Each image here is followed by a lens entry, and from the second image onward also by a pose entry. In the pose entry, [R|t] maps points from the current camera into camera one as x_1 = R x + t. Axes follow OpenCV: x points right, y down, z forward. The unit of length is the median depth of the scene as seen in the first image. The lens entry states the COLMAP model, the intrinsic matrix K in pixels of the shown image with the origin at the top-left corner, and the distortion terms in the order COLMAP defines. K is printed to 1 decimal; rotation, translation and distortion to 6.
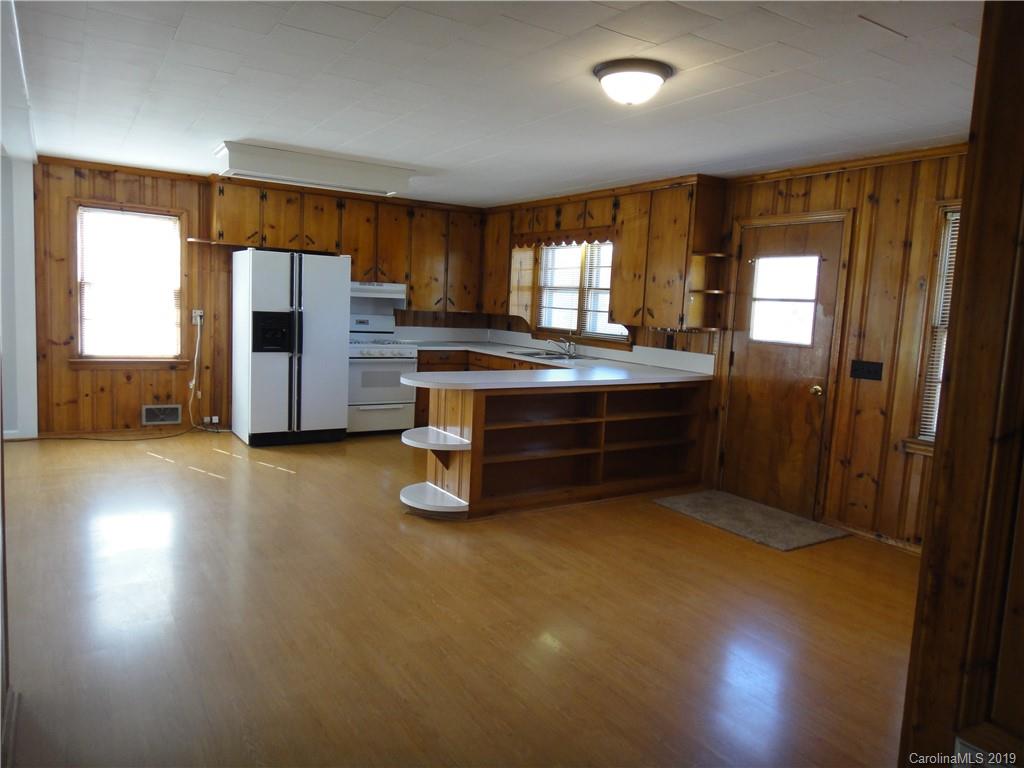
lens RADIAL K [[706.4, 0, 512.9], [0, 706.4, 387.6], [0, 0, 1]] dist [-0.005774, 0.004387]
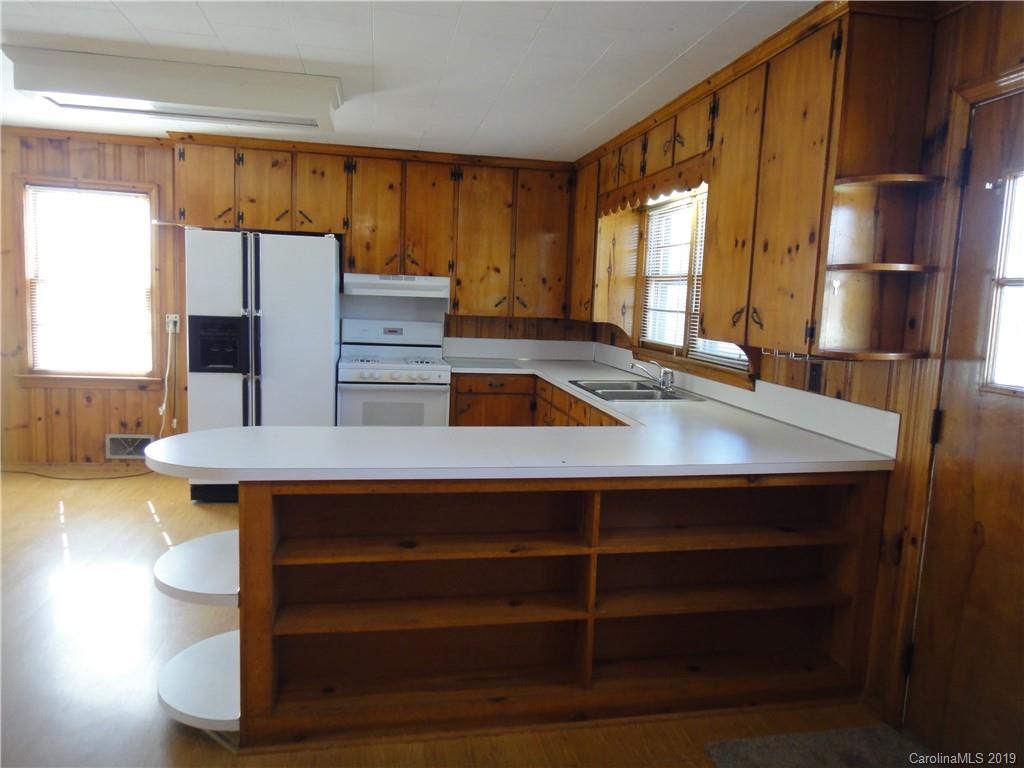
lens RADIAL K [[706.4, 0, 512.3], [0, 706.4, 384.3], [0, 0, 1]] dist [-0.005774, 0.004387]
pose [[0.927999, 0.035600, -0.370878, 0.202093], [-0.041113, 0.999130, -0.006967, -0.046446], [0.370307, 0.021713, 0.928656, 0.456134]]
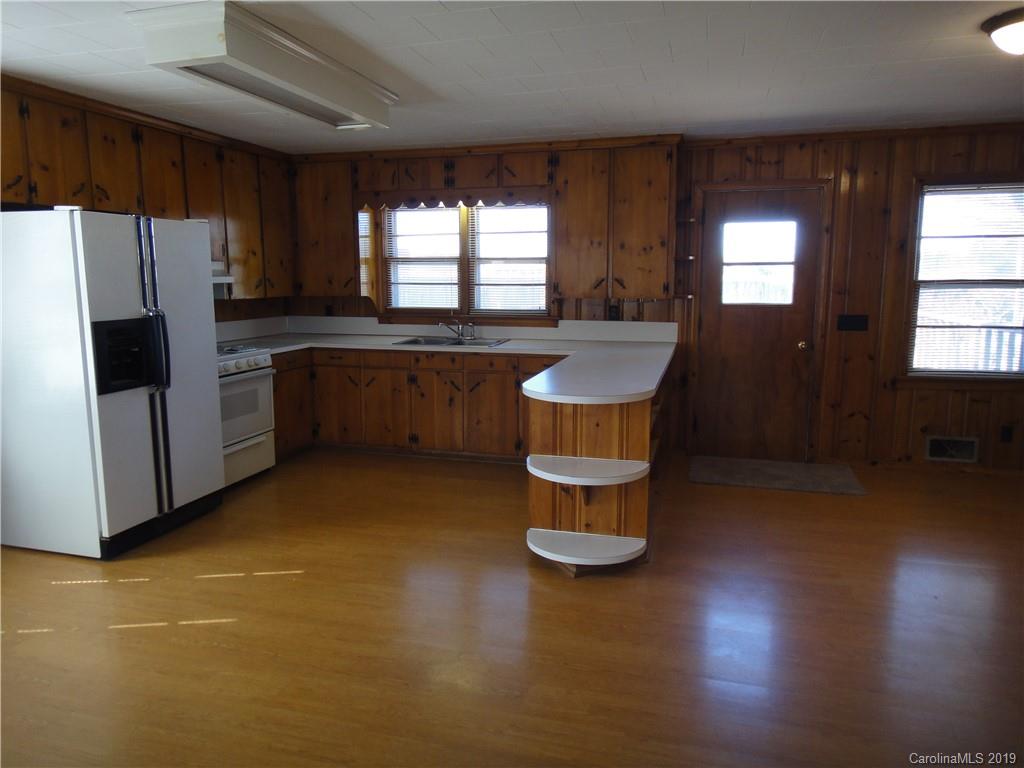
lens RADIAL K [[706.4, 0, 511.1], [0, 706.4, 385.5], [0, 0, 1]] dist [-0.005774, 0.004387]
pose [[0.747371, -0.152376, 0.646698, -0.485102], [0.118846, 0.988307, 0.095519, -0.072485], [-0.653691, 0.005469, 0.756742, 0.365390]]
